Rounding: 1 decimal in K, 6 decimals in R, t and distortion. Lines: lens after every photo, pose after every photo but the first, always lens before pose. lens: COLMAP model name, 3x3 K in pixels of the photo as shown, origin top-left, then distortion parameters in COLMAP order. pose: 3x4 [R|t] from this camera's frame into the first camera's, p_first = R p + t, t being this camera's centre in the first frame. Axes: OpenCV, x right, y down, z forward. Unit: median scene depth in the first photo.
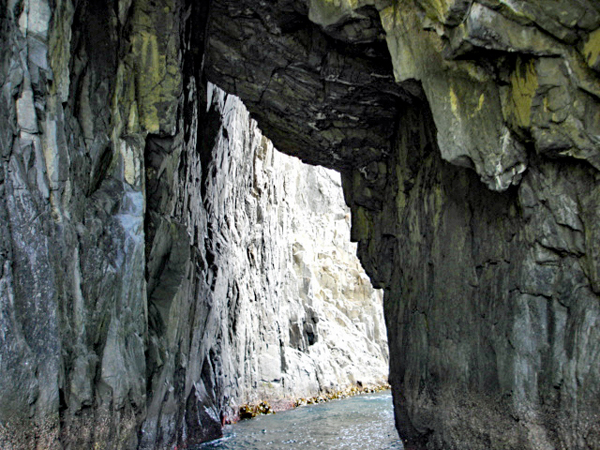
lens RADIAL K [[673.6, 0, 300.5], [0, 673.6, 228.4], [0, 0, 1]] dist [-0.127928, 0.000000]
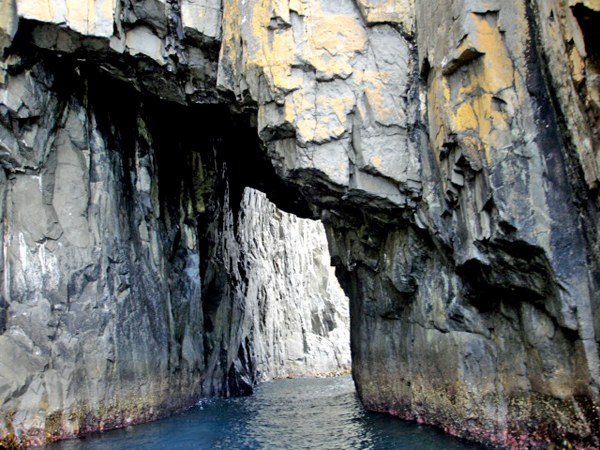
lens RADIAL K [[673.6, 0, 300.8], [0, 673.6, 224.6], [0, 0, 1]] dist [-0.127928, 0.000000]
pose [[0.997262, -0.037472, -0.063751, 0.072180], [0.038670, 0.999096, 0.017664, -0.070019], [0.063032, -0.020081, 0.997809, -0.359351]]
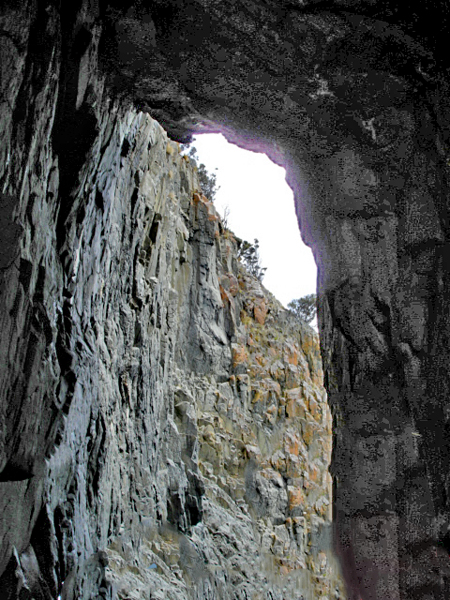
lens RADIAL K [[673.6, 0, 220.9], [0, 673.6, 295.4], [0, 0, 1]] dist [-0.127928, 0.000000]
pose [[0.996180, 0.042898, 0.076064, -0.033809], [-0.028080, 0.982123, -0.186136, 0.087027], [-0.082689, 0.183289, 0.979575, 0.316430]]
